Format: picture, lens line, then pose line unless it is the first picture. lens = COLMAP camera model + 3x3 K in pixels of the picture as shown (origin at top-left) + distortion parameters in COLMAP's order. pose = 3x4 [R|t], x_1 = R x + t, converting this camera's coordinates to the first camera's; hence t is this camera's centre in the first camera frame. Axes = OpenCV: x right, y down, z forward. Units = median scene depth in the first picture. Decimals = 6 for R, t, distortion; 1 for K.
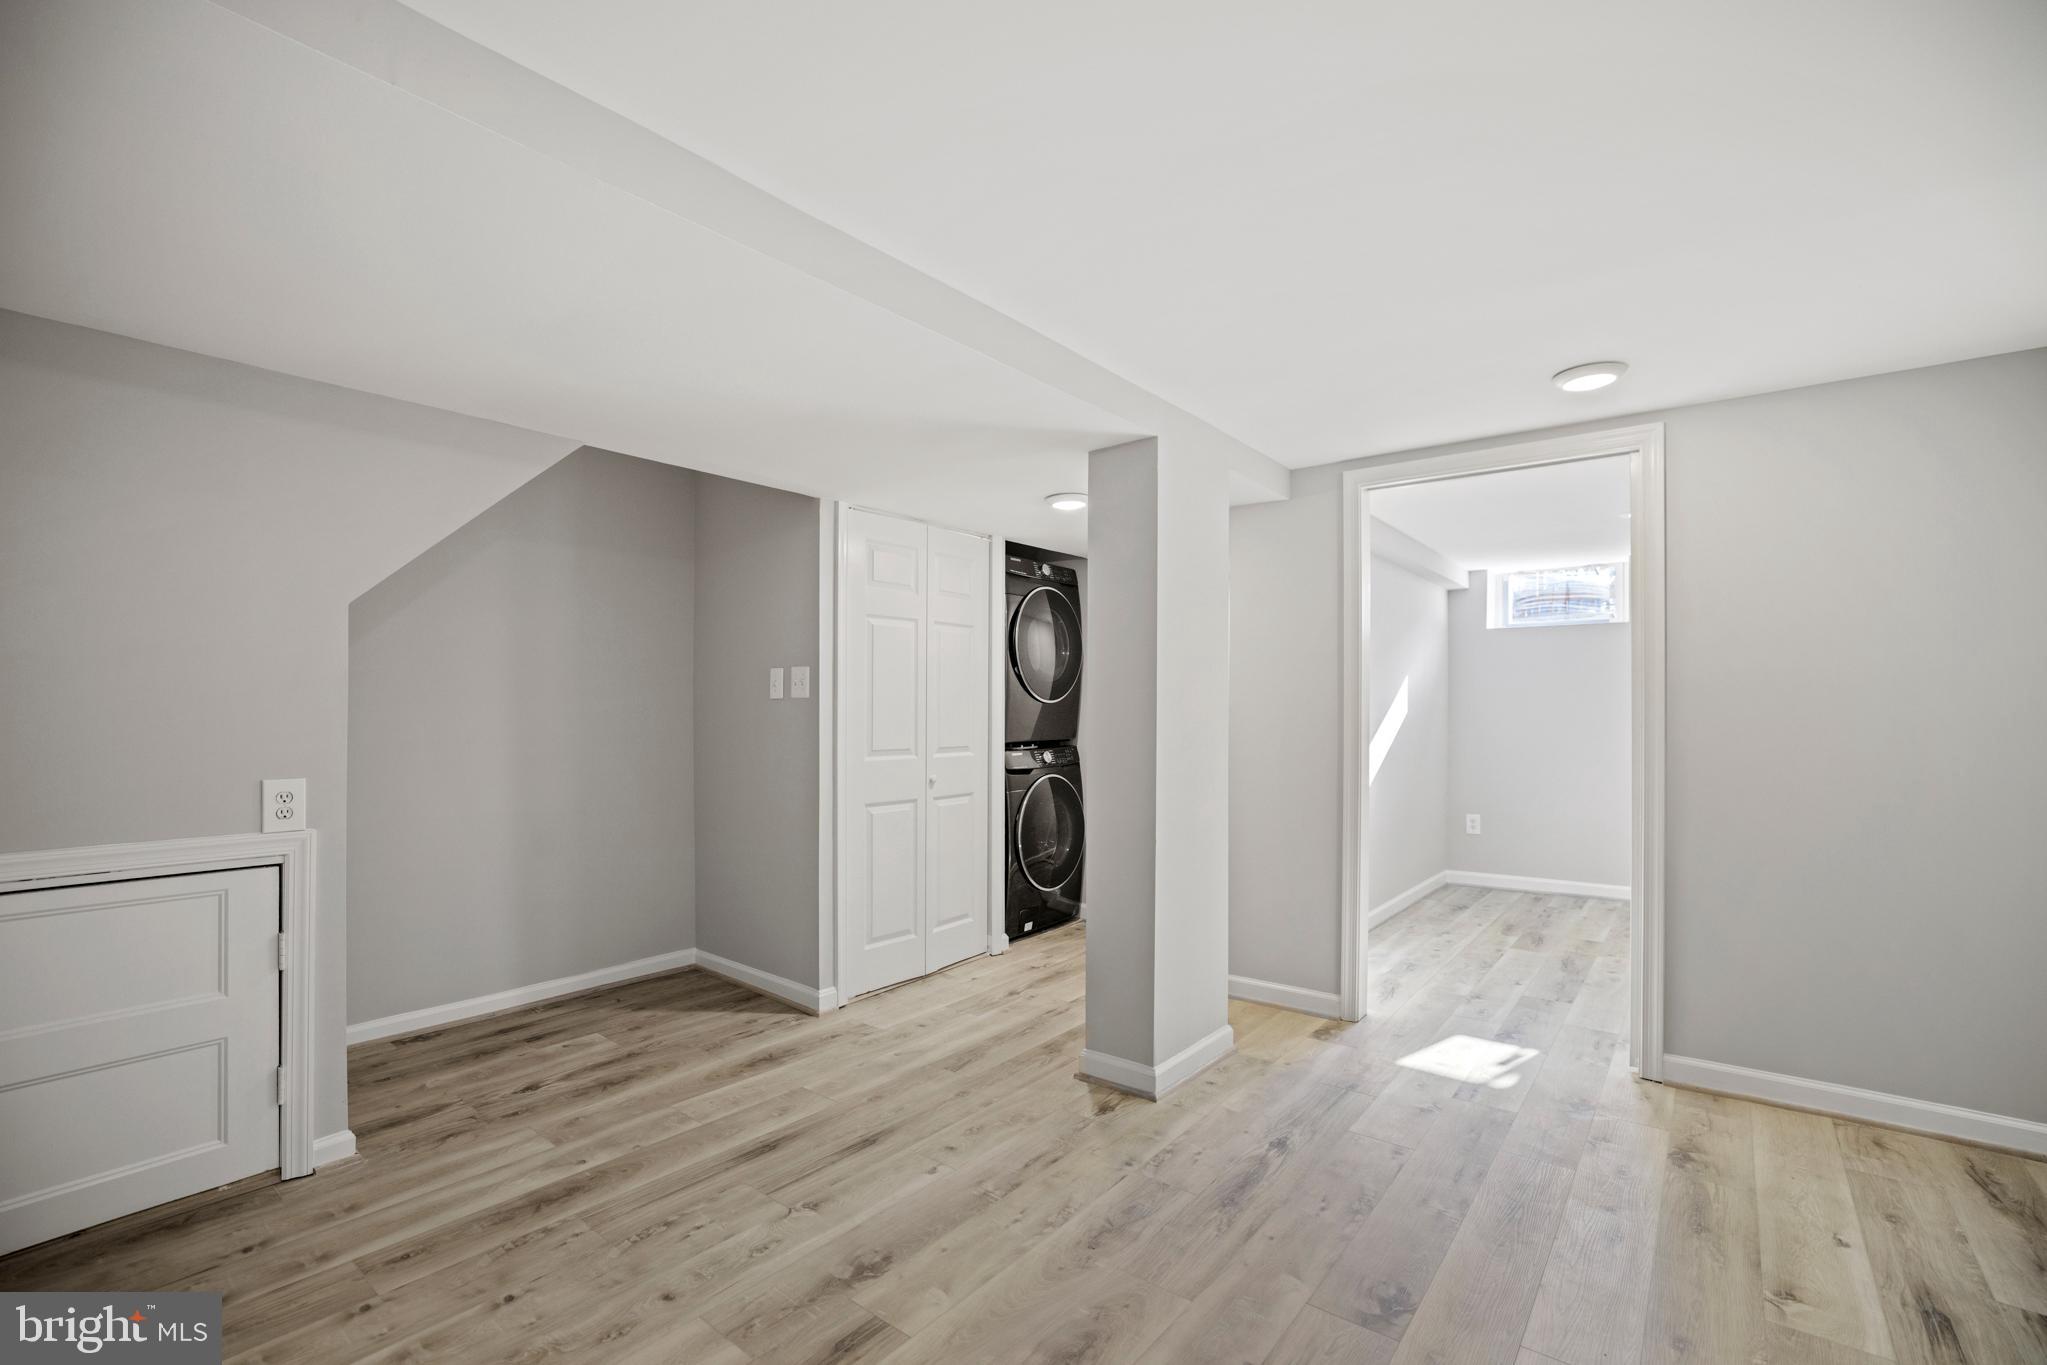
lens RADIAL K [[895.3, 0, 998.6], [0, 895.3, 724.2], [0, 0, 1]] dist [-0.046947, 0.018453]
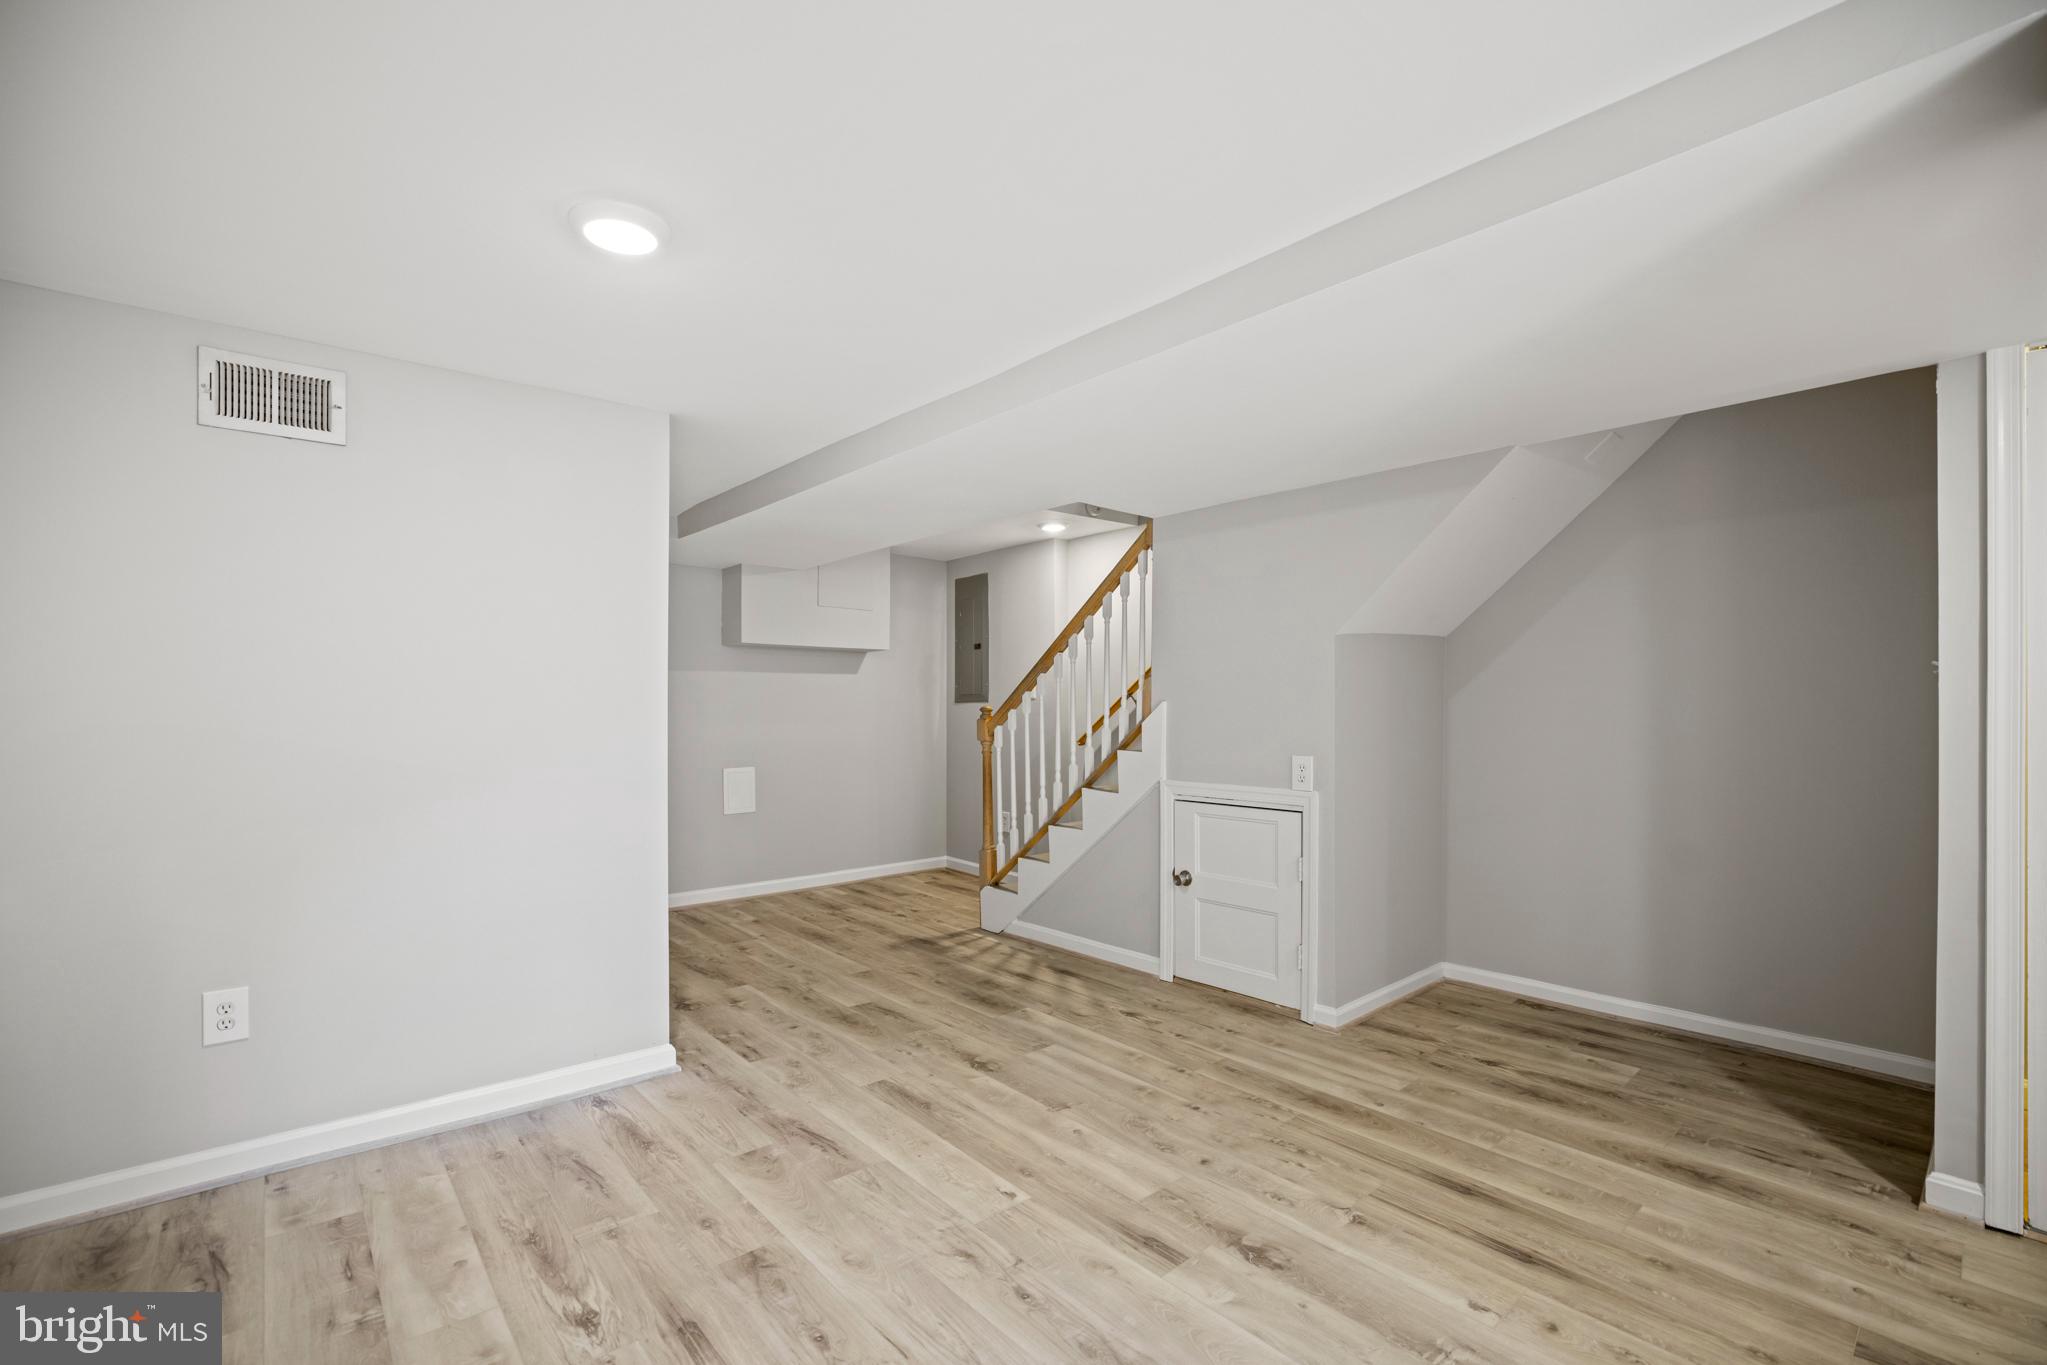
lens RADIAL K [[883.5, 0, 1016.1], [0, 883.5, 676.1], [0, 0, 1]] dist [-0.041391, 0.016255]
pose [[-0.168826, -0.040195, -0.984826, 0.576847], [-0.014890, 0.999158, -0.038227, -0.008458], [0.985533, 0.008210, -0.169282, 0.552861]]
